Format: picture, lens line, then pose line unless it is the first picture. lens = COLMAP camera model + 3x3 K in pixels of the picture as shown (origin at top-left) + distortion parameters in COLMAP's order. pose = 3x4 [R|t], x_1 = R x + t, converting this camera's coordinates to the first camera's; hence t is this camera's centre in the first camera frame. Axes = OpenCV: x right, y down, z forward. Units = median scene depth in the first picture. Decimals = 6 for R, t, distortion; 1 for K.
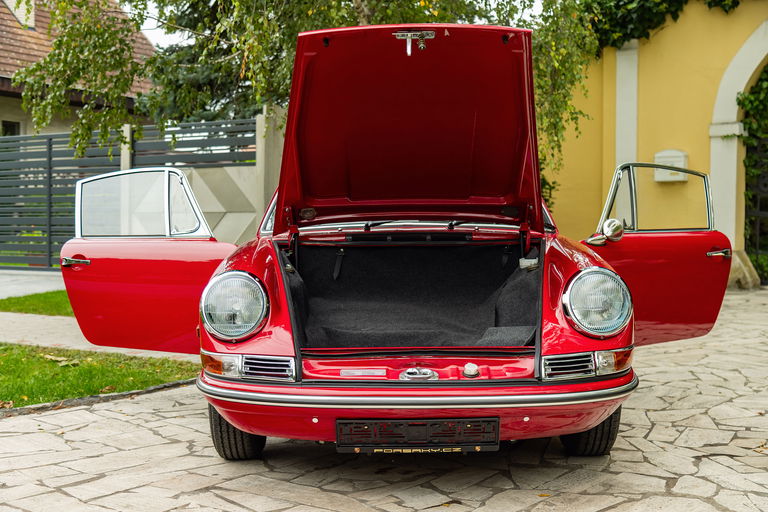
lens RADIAL K [[1038.7, 0, 383.8], [0, 1038.7, 255.3], [0, 0, 1]] dist [-0.005434, 0.000000]
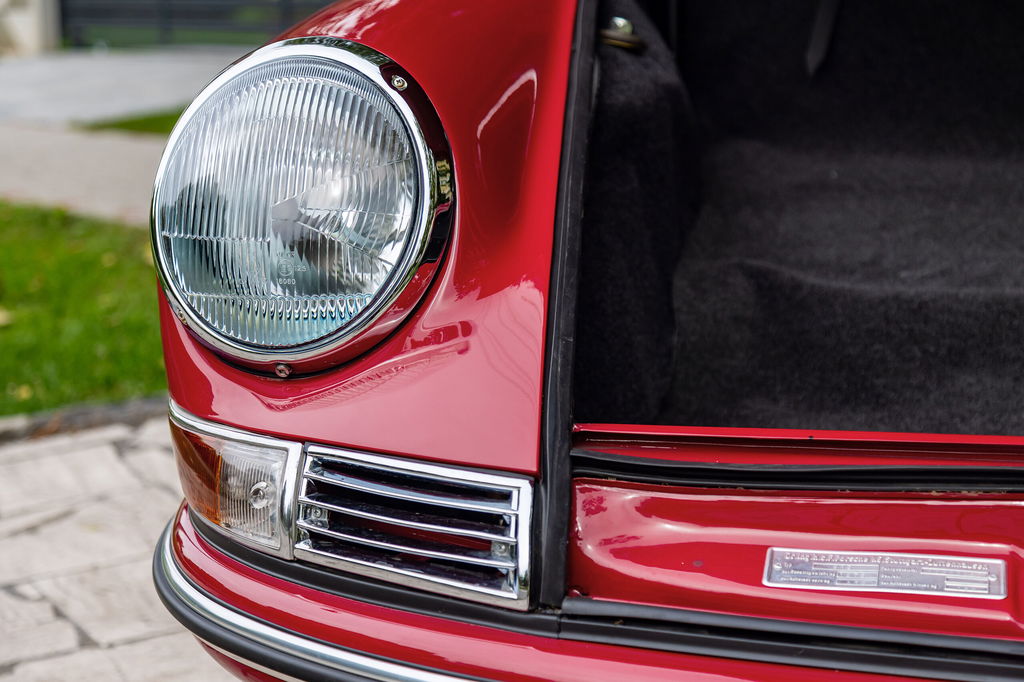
lens RADIAL K [[1962.7, 0, 512.2], [0, 1962.7, 340.4], [0, 0, 1]] dist [-0.027703, 0.000000]
pose [[0.973246, 0.025652, -0.228328, -0.004717], [0.011740, 0.986899, 0.160914, 0.011071], [0.229464, -0.159289, 0.960194, 0.612104]]
